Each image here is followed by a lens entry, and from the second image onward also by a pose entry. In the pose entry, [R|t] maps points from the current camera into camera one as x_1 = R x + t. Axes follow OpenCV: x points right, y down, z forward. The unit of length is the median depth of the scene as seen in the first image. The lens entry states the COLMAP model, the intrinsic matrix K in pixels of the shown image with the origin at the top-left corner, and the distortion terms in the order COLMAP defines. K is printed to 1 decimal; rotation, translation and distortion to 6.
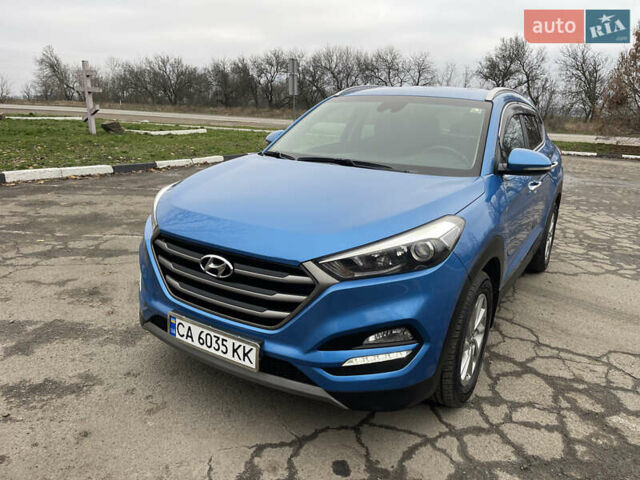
lens RADIAL K [[479.9, 0, 323.0], [0, 479.9, 234.8], [0, 0, 1]] dist [0.067253, -0.089219]
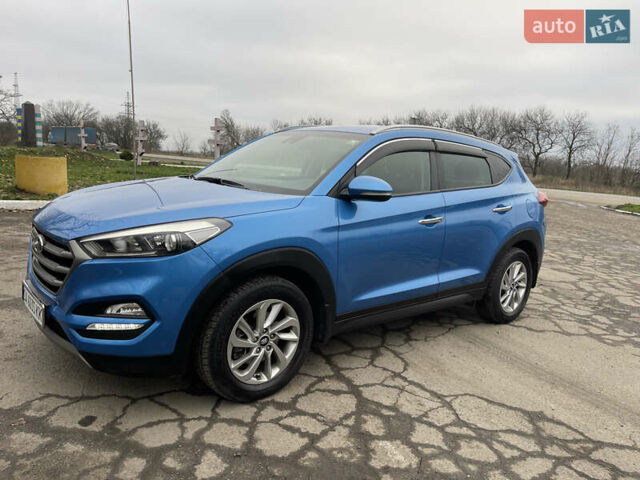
lens RADIAL K [[479.9, 0, 319.2], [0, 479.9, 239.0], [0, 0, 1]] dist [0.067253, -0.089219]
pose [[0.951847, 0.076052, -0.296990, 0.677369], [-0.108099, 0.989781, -0.092996, 0.072166], [0.286882, 0.120622, 0.950342, -0.008287]]
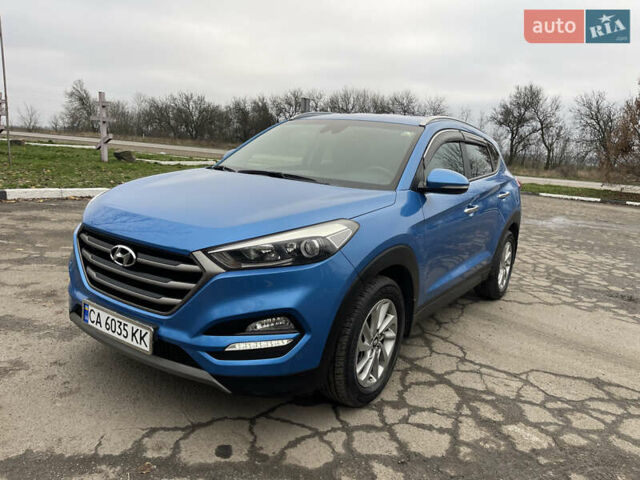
lens RADIAL K [[479.9, 0, 322.7], [0, 479.9, 240.0], [0, 0, 1]] dist [0.067253, -0.089219]
pose [[0.998623, 0.041366, -0.032253, 0.203214], [-0.043486, 0.996734, -0.068047, 0.066149], [0.029333, 0.069356, 0.997161, -0.057166]]
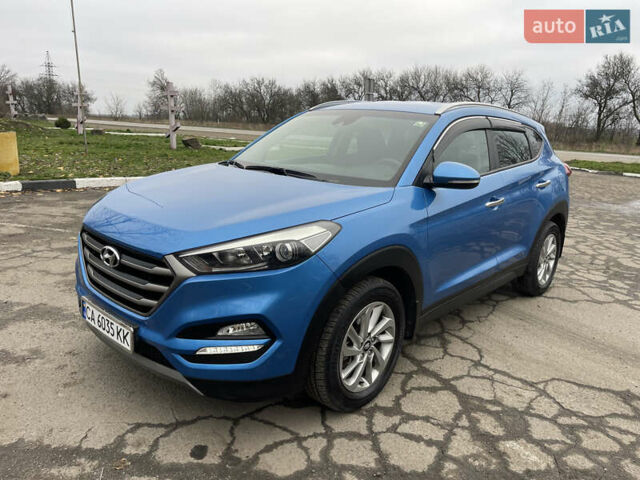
lens RADIAL K [[479.9, 0, 324.1], [0, 479.9, 236.7], [0, 0, 1]] dist [0.067253, -0.089219]
pose [[0.983544, 0.047966, -0.174187, 0.359014], [-0.053893, 0.998112, -0.029453, 0.020132], [0.172445, 0.038356, 0.984272, -0.015208]]
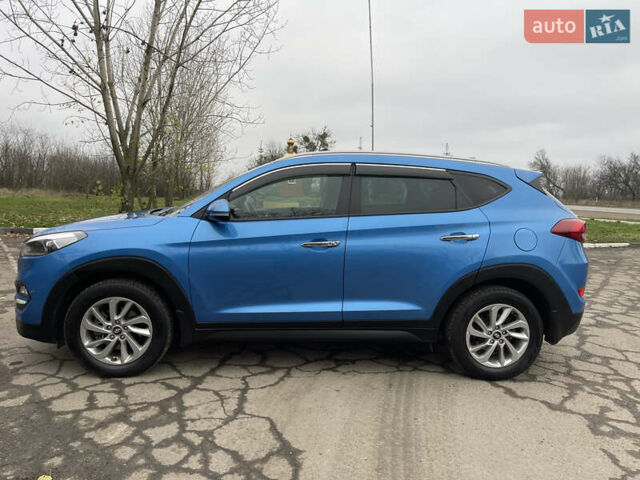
lens RADIAL K [[479.9, 0, 323.1], [0, 479.9, 236.6], [0, 0, 1]] dist [0.067253, -0.089219]
pose [[0.591480, 0.057172, -0.804290, 1.609059], [-0.210338, 0.973887, -0.085456, -0.042754], [0.778402, 0.219718, 0.588060, 0.556210]]
